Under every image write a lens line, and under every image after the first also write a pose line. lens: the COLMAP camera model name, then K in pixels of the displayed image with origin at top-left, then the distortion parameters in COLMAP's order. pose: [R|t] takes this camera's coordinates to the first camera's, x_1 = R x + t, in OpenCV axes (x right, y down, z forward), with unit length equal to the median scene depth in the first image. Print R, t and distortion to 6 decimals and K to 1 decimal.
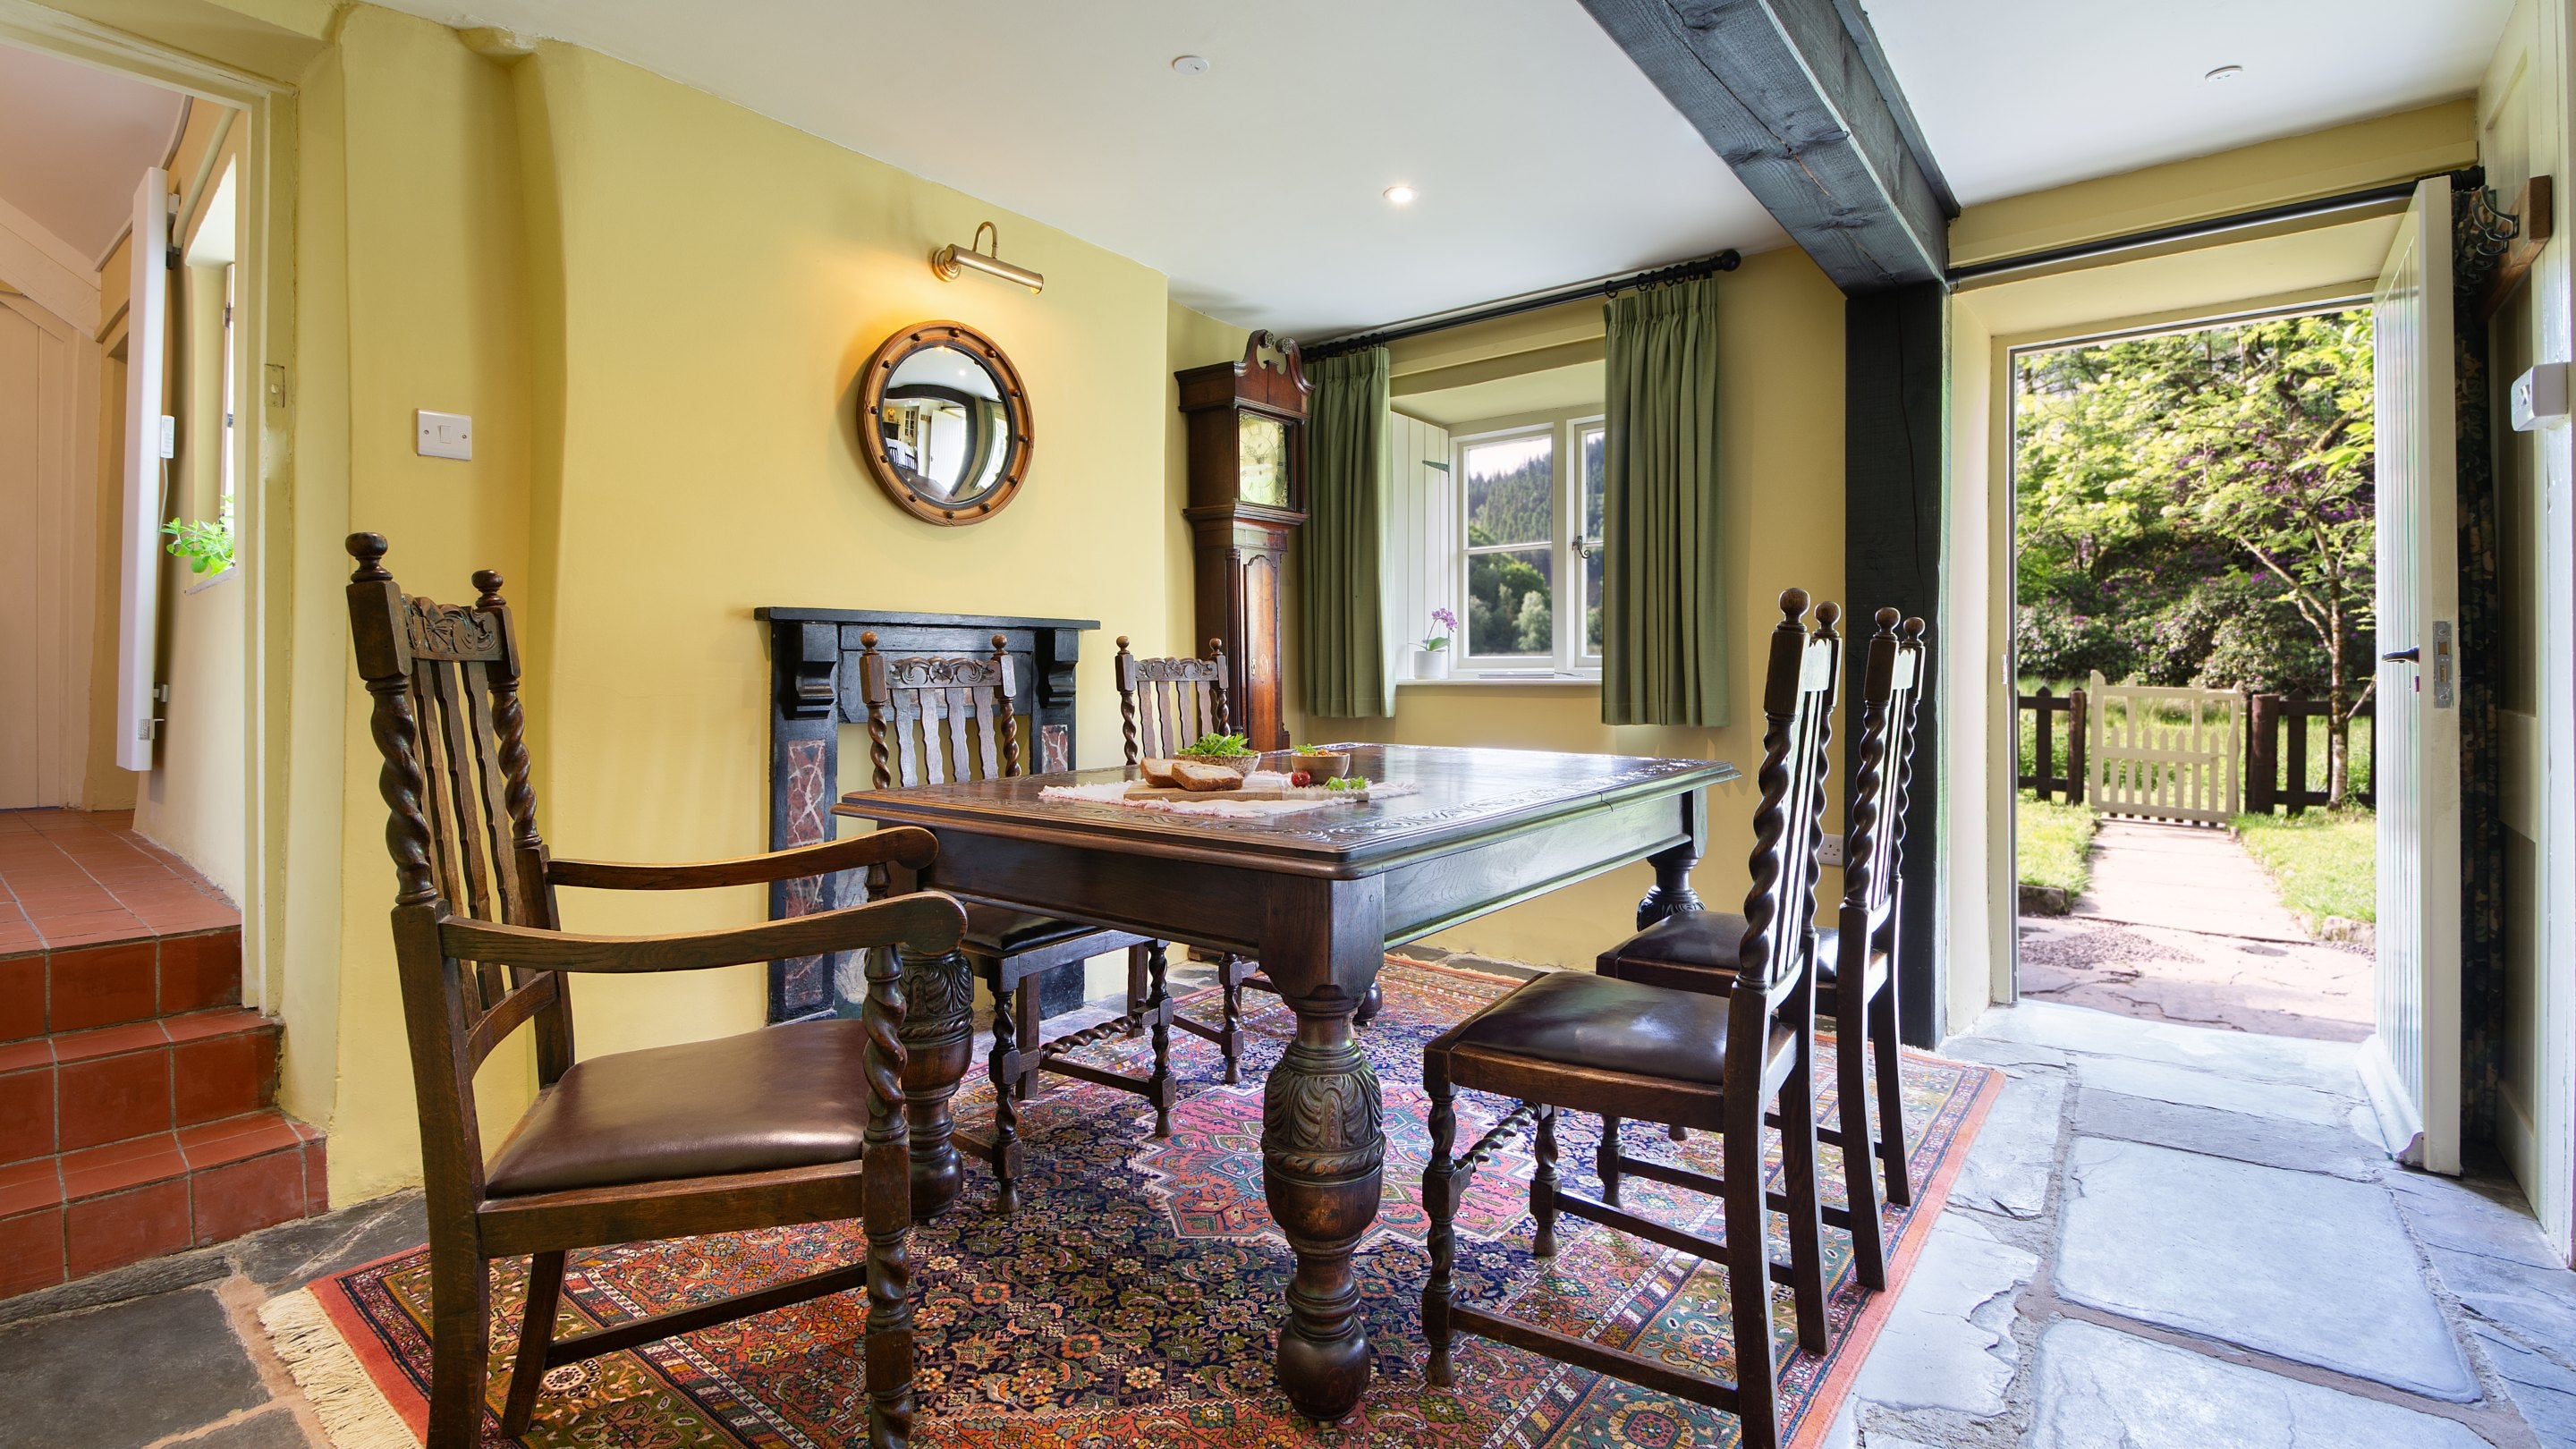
lens RADIAL K [[1113.5, 0, 1296.8], [0, 1113.5, 703.4], [0, 0, 1]] dist [0.002141, -0.007831]
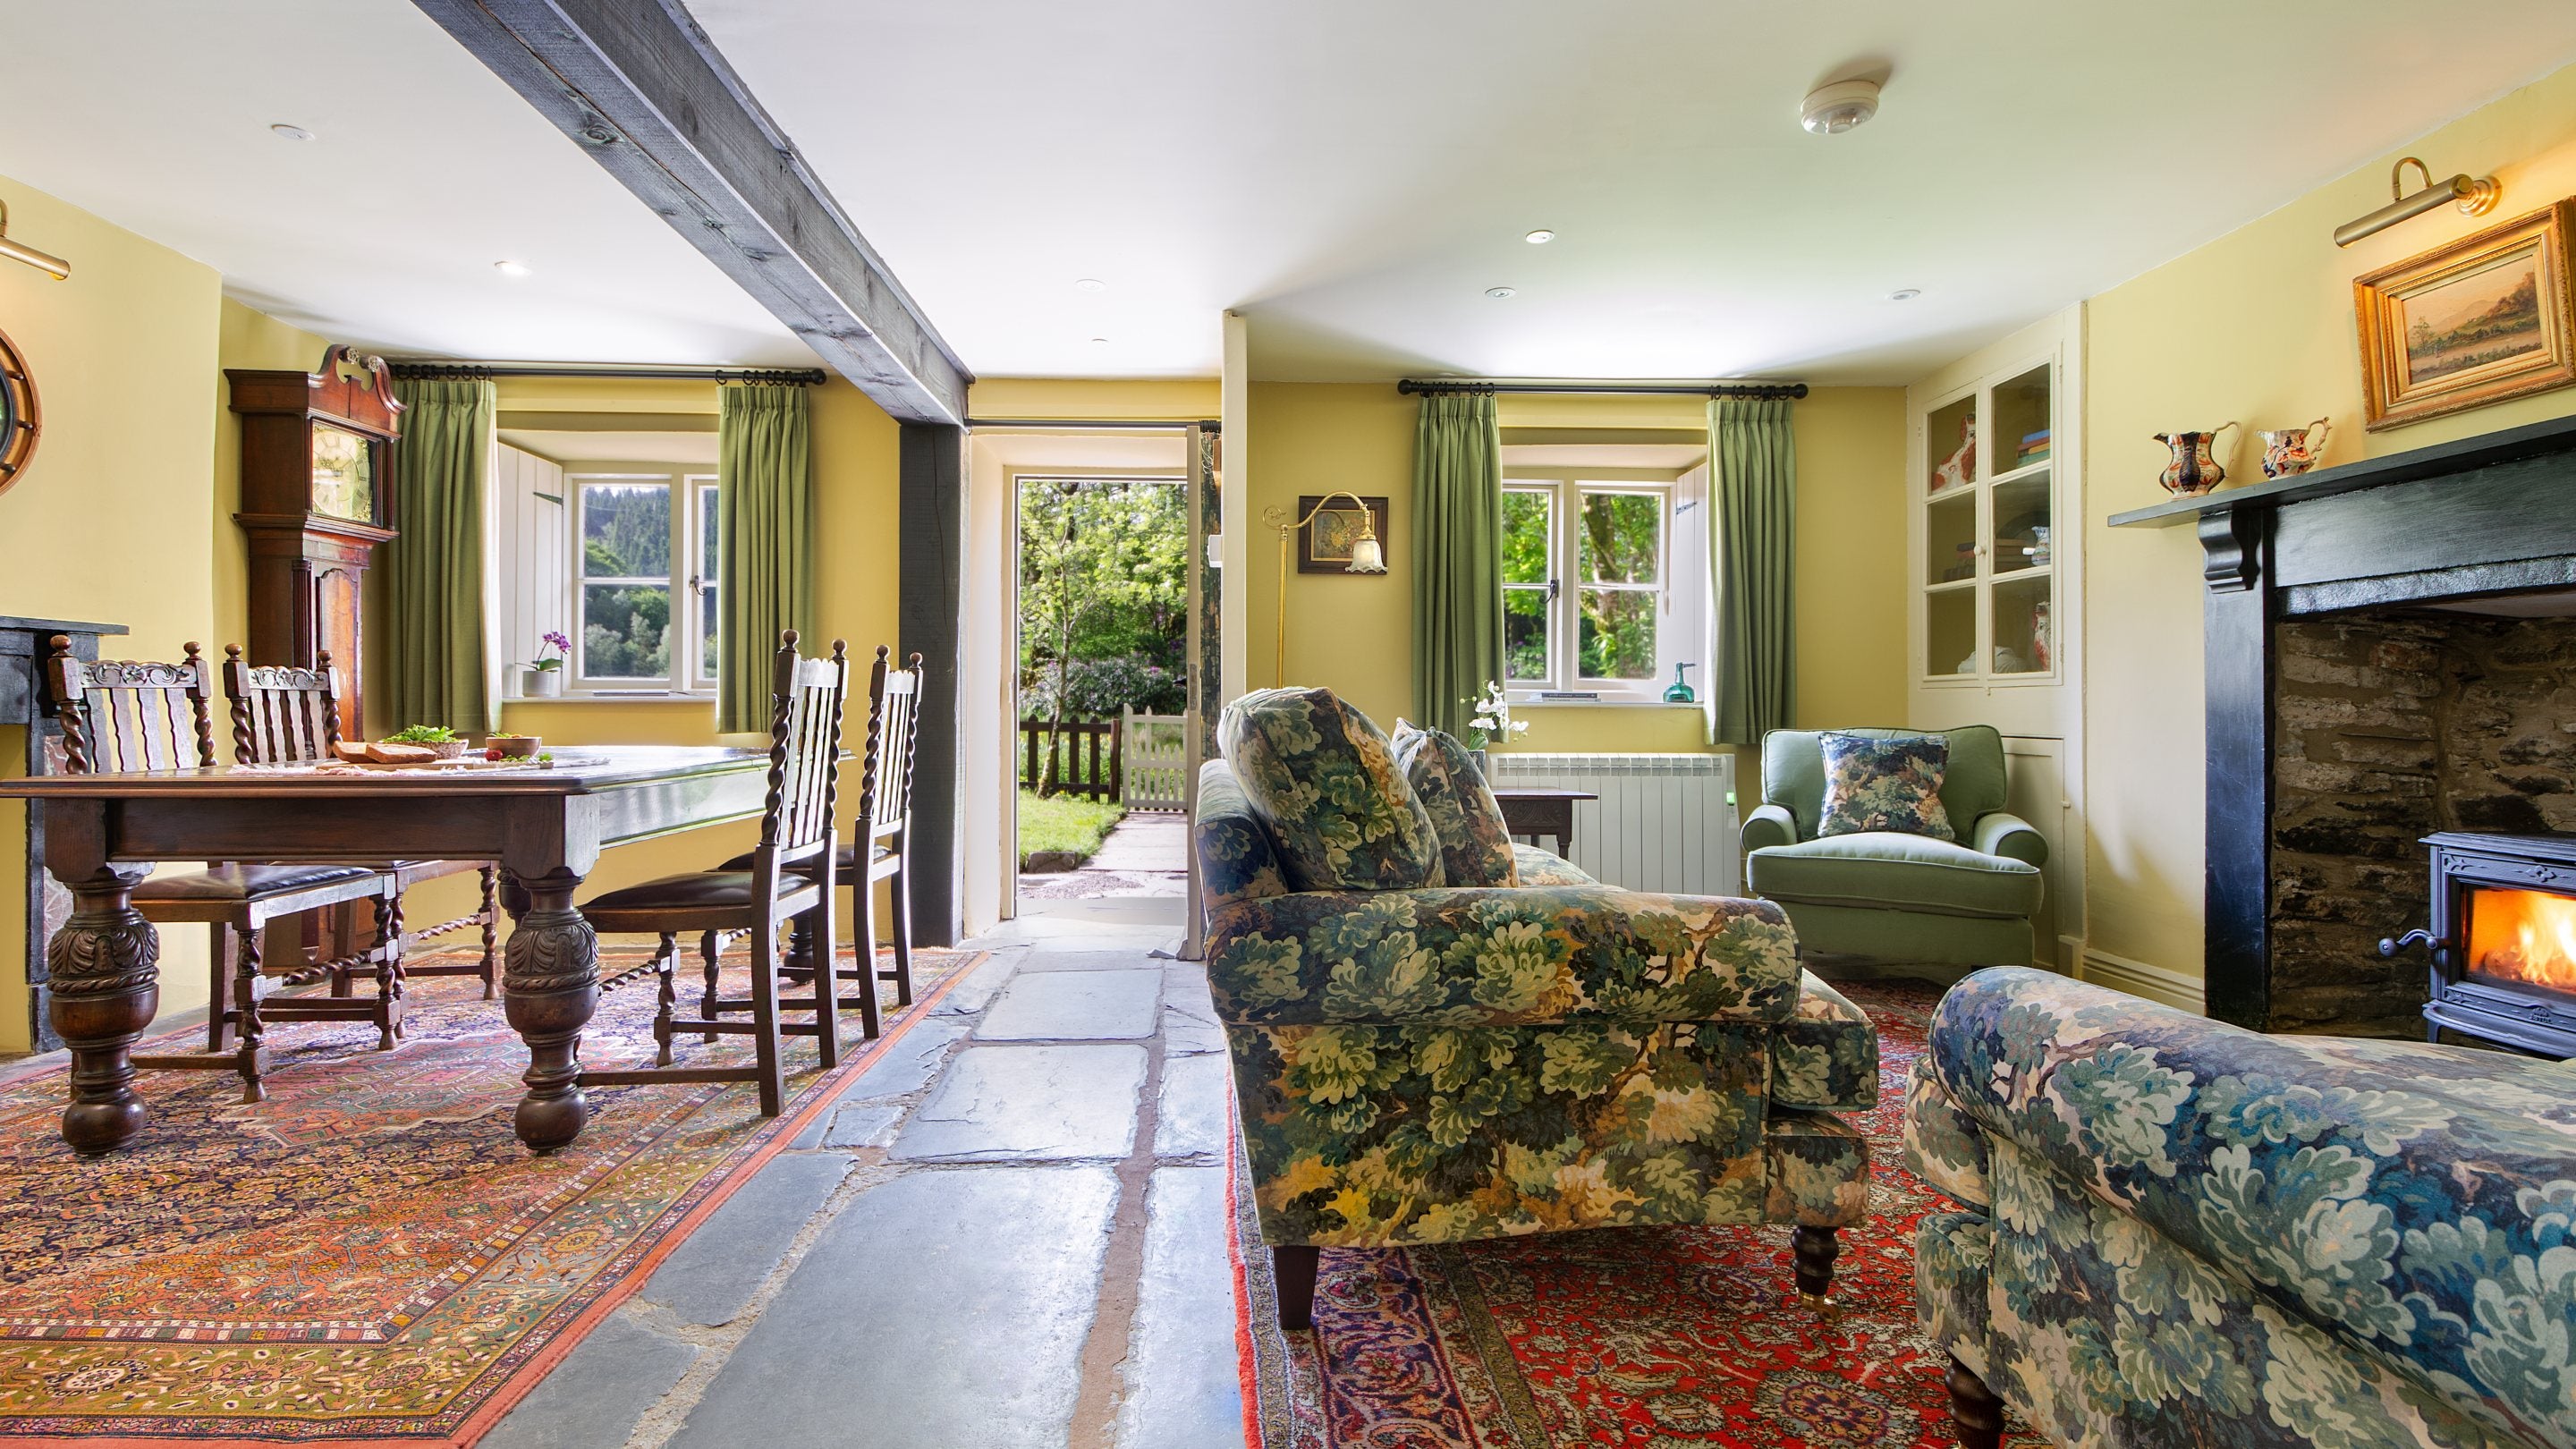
lens RADIAL K [[1113.5, 0, 1296.8], [0, 1113.5, 703.4], [0, 0, 1]] dist [0.002141, -0.007831]
pose [[0.753456, 0.009503, 0.657430, -0.037609], [0.015551, 0.999358, -0.032268, 0.031314], [-0.657315, 0.034536, 0.752824, -0.298277]]
